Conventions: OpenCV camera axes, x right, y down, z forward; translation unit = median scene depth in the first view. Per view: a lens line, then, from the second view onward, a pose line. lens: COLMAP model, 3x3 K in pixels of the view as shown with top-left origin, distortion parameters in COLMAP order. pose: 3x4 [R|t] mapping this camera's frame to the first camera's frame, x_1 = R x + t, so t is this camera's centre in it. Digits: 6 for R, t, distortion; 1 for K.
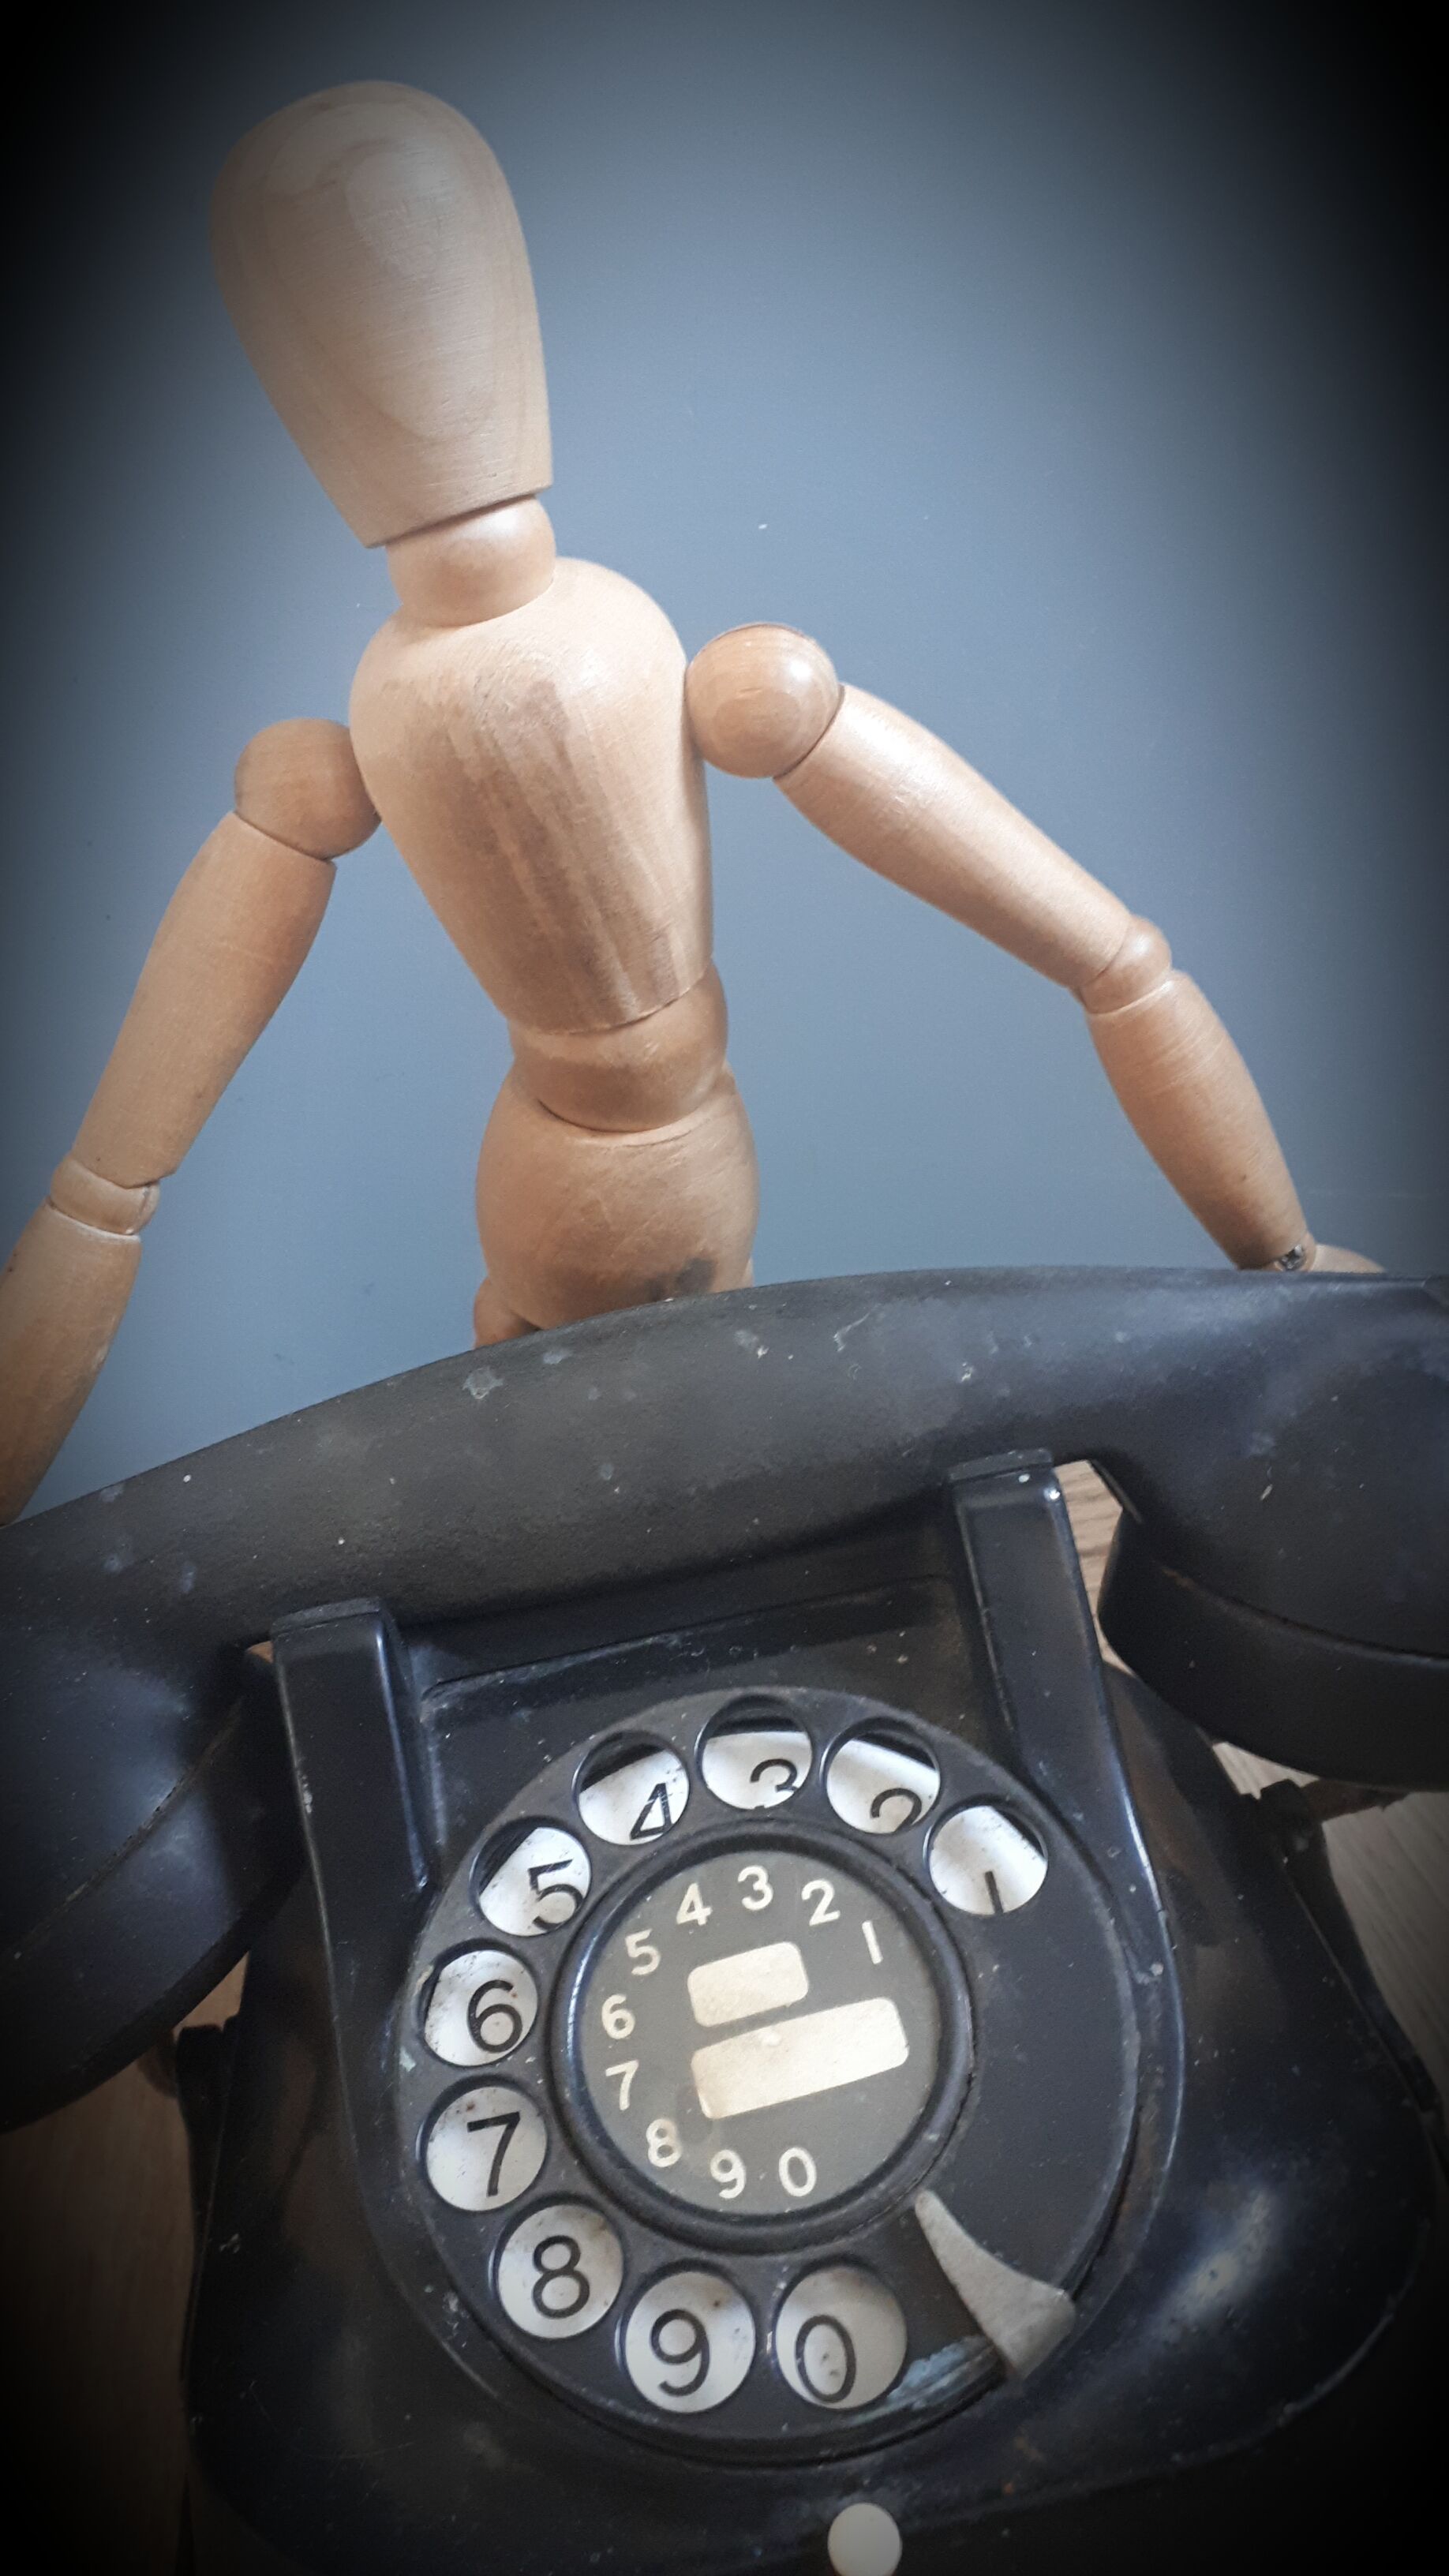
lens RADIAL K [[2080.4, 0, 729.1], [0, 2080.4, 1273.2], [0, 0, 1]] dist [0.174119, -0.513991]
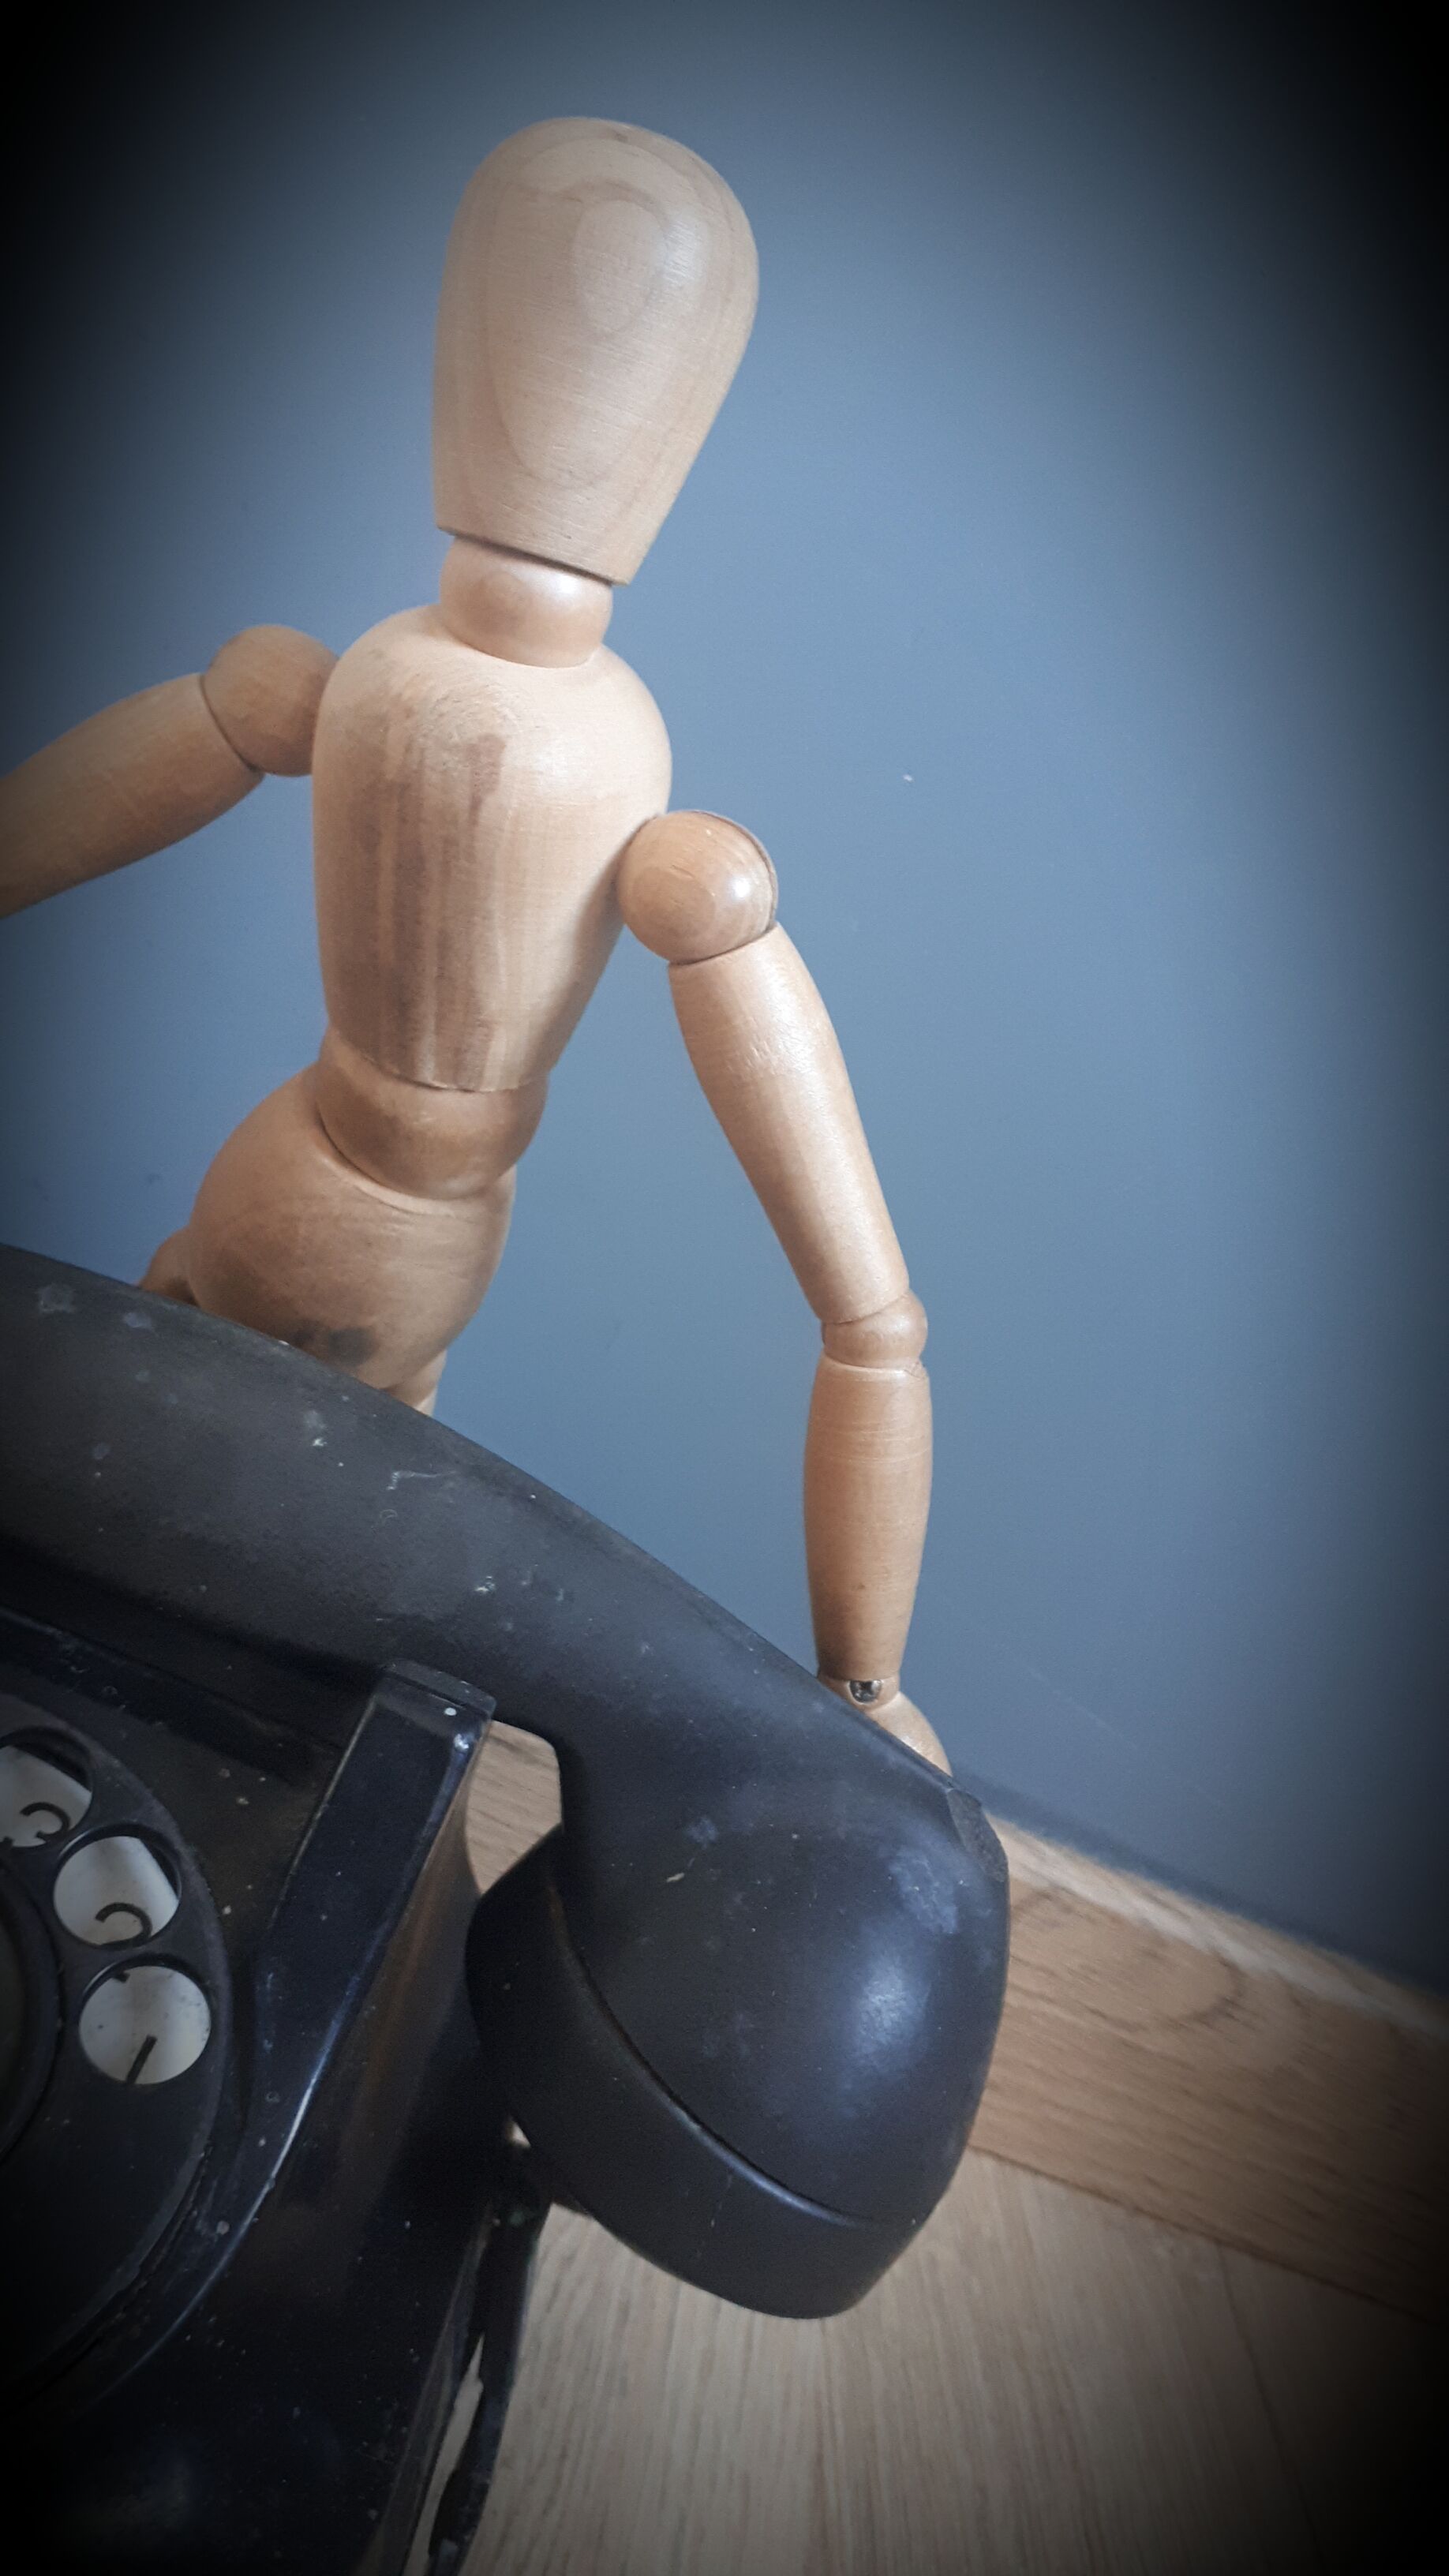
lens RADIAL K [[2080.4, 0, 729.1], [0, 2080.4, 1273.2], [0, 0, 1]] dist [0.174119, -0.513991]
pose [[0.818038, 0.573913, -0.037931, 0.171653], [-0.575138, 0.815587, -0.063513, -0.076495], [-0.005515, 0.073771, 0.997260, 0.048385]]
